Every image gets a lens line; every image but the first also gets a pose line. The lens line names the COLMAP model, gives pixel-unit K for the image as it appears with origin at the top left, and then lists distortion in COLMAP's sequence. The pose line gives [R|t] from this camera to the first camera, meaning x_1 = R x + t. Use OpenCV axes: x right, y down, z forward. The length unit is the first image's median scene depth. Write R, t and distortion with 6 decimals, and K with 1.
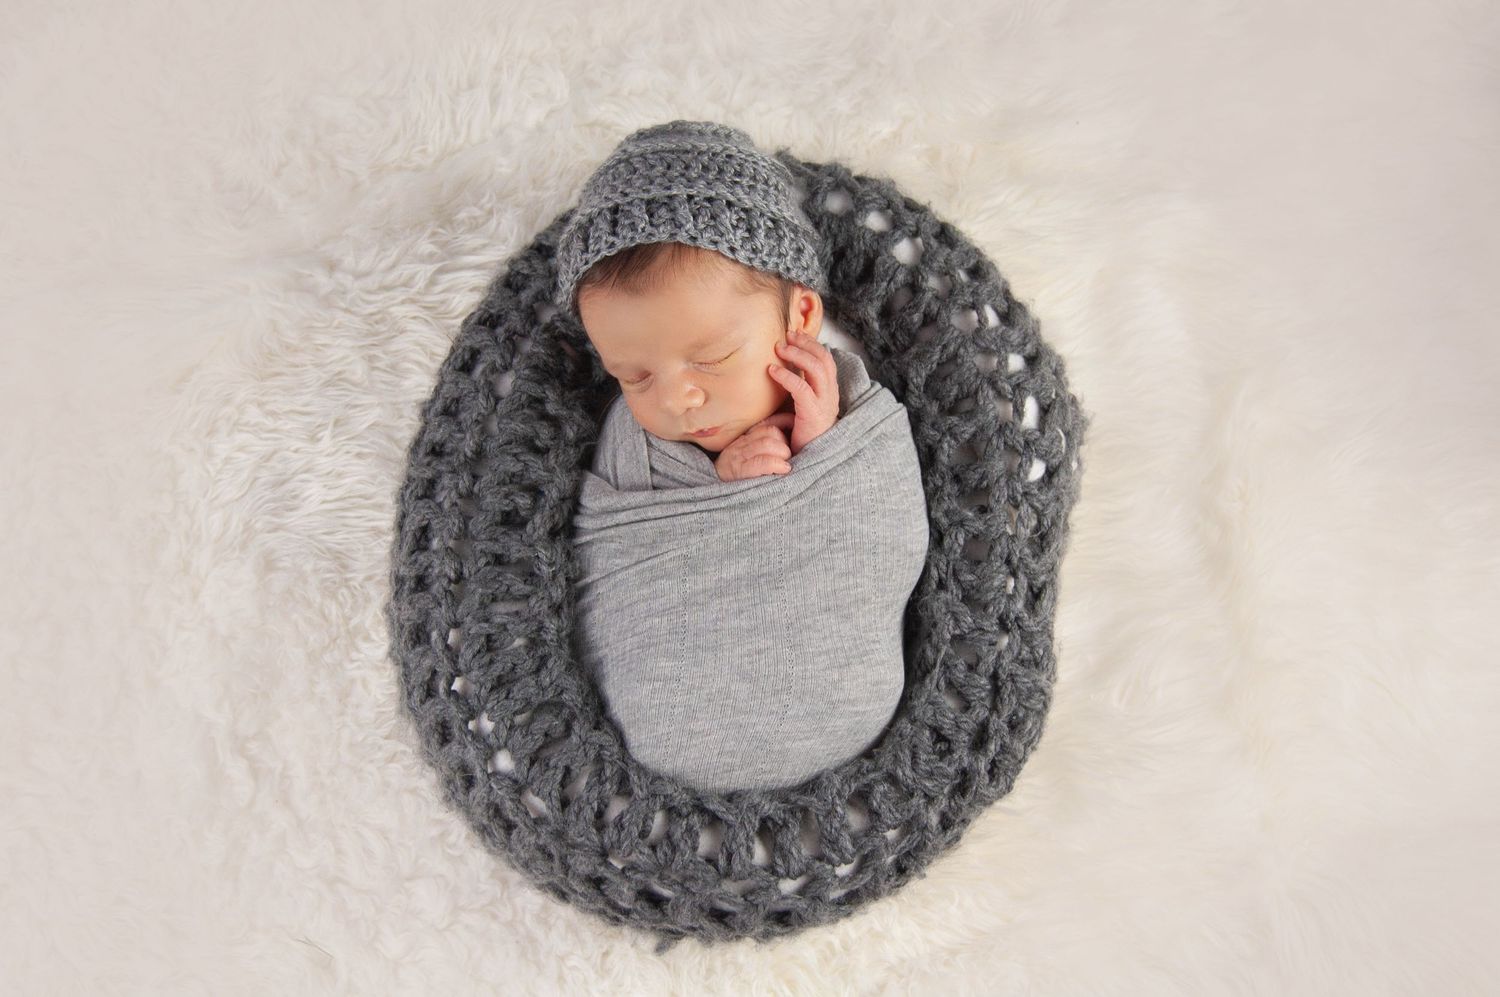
lens RADIAL K [[2001.7, 0, 750.0], [0, 2001.7, 498.5], [0, 0, 1]] dist [-0.006922, -0.000225]
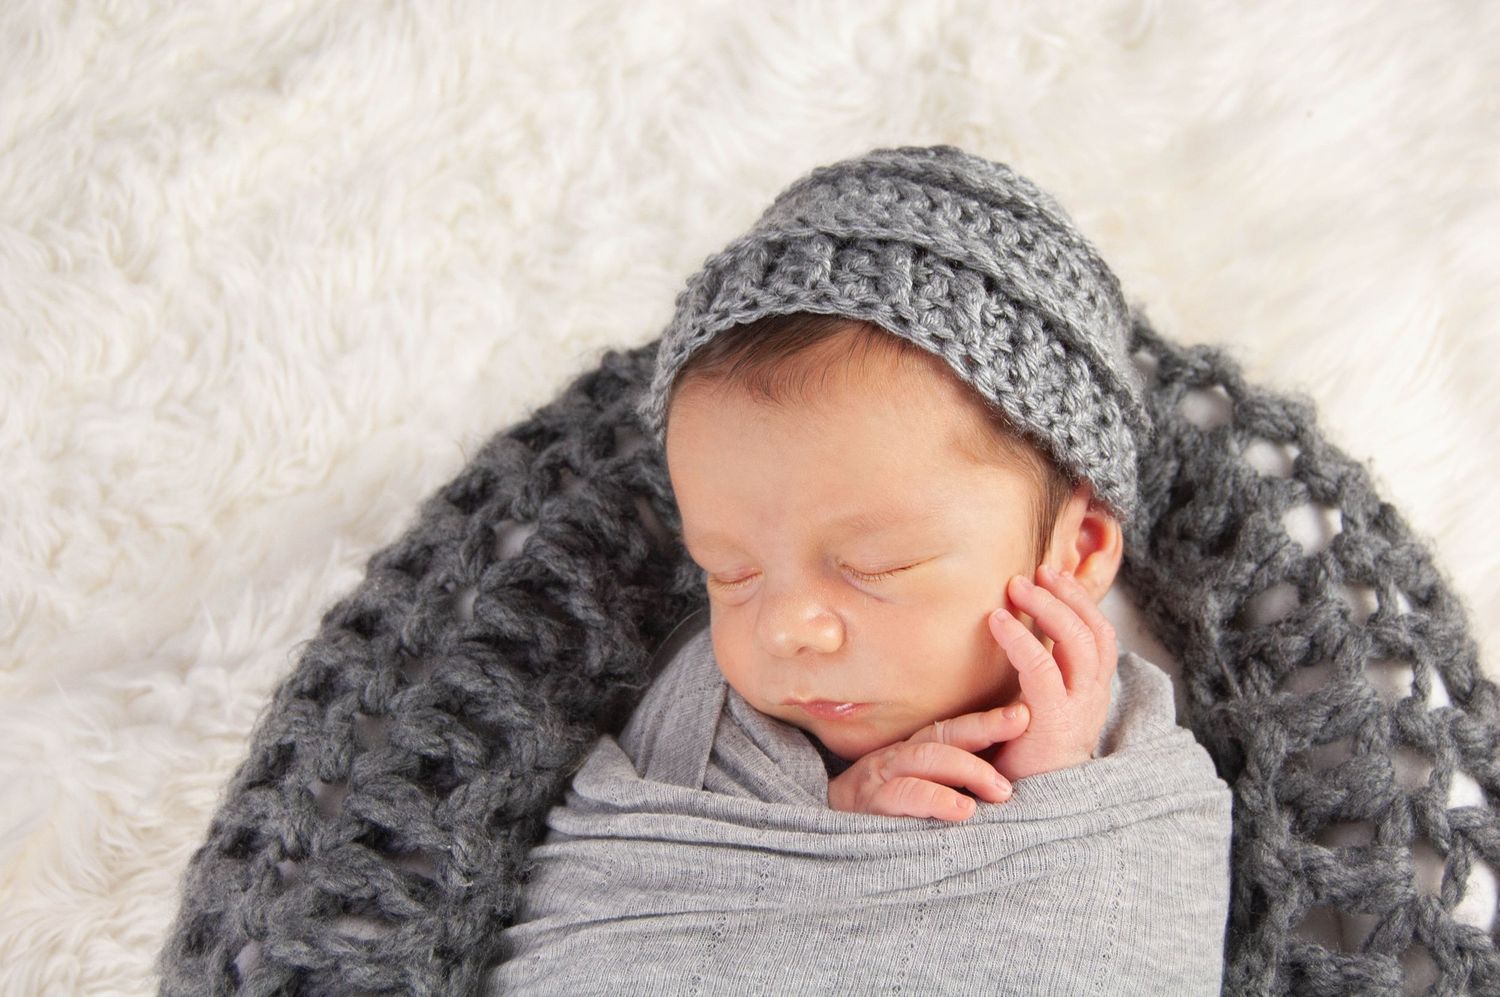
lens RADIAL K [[2247.7, 0, 750.0], [0, 2247.7, 498.5], [0, 0, 1]] dist [0.025102, 0.108489]
pose [[0.947057, 0.260261, -0.188006, 0.051763], [-0.296592, 0.933421, -0.201889, 0.037819], [0.122945, 0.246962, 0.961194, 0.429790]]
